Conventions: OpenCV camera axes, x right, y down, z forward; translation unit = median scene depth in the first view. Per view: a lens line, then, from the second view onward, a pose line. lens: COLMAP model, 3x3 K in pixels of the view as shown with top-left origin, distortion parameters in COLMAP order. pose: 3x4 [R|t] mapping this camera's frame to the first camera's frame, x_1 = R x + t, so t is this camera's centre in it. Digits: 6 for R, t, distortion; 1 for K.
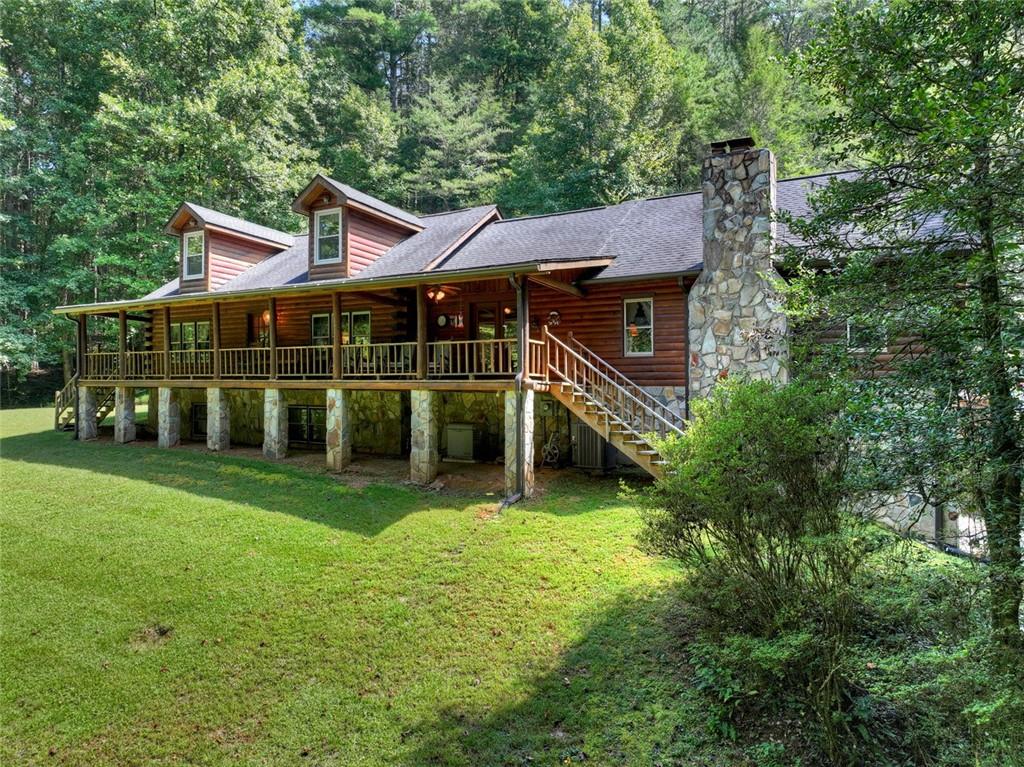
lens RADIAL K [[703.5, 0, 512.0], [0, 703.5, 383.5], [0, 0, 1]] dist [0.077073, -0.000395]
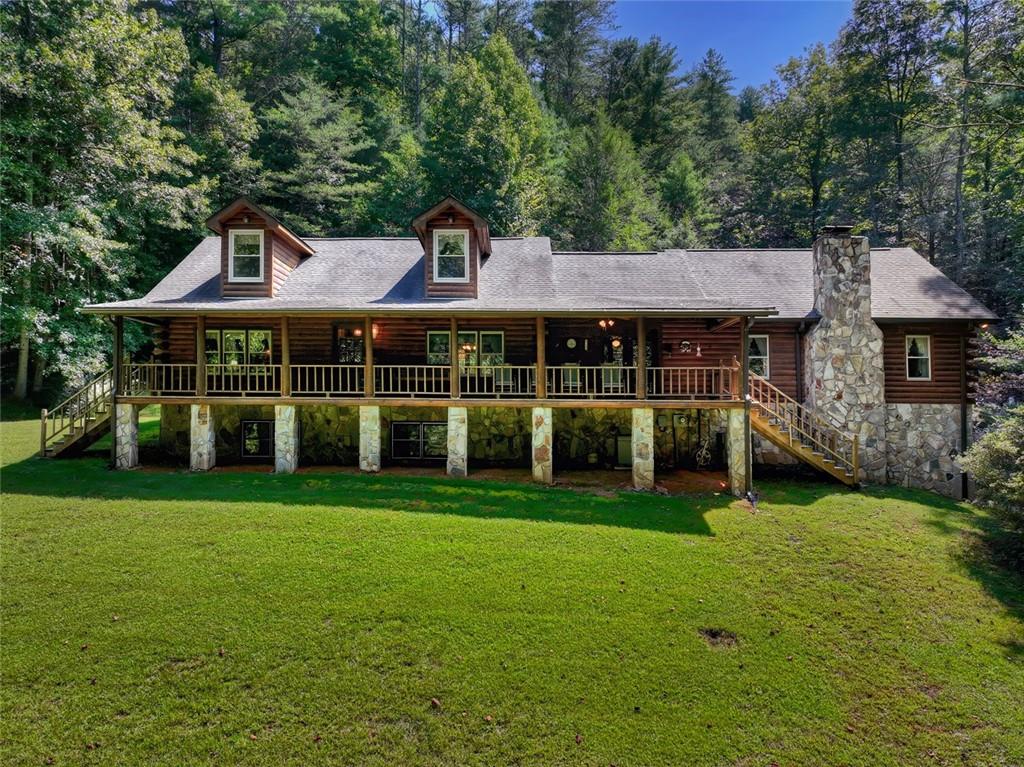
lens RADIAL K [[717.8, 0, 512.0], [0, 717.8, 383.5], [0, 0, 1]] dist [0.007350, 0.002488]
pose [[0.870014, 0.010002, 0.492925, -0.820366], [-0.001299, 0.999837, -0.017996, -0.008126], [-0.493025, 0.015016, 0.869885, 0.084999]]
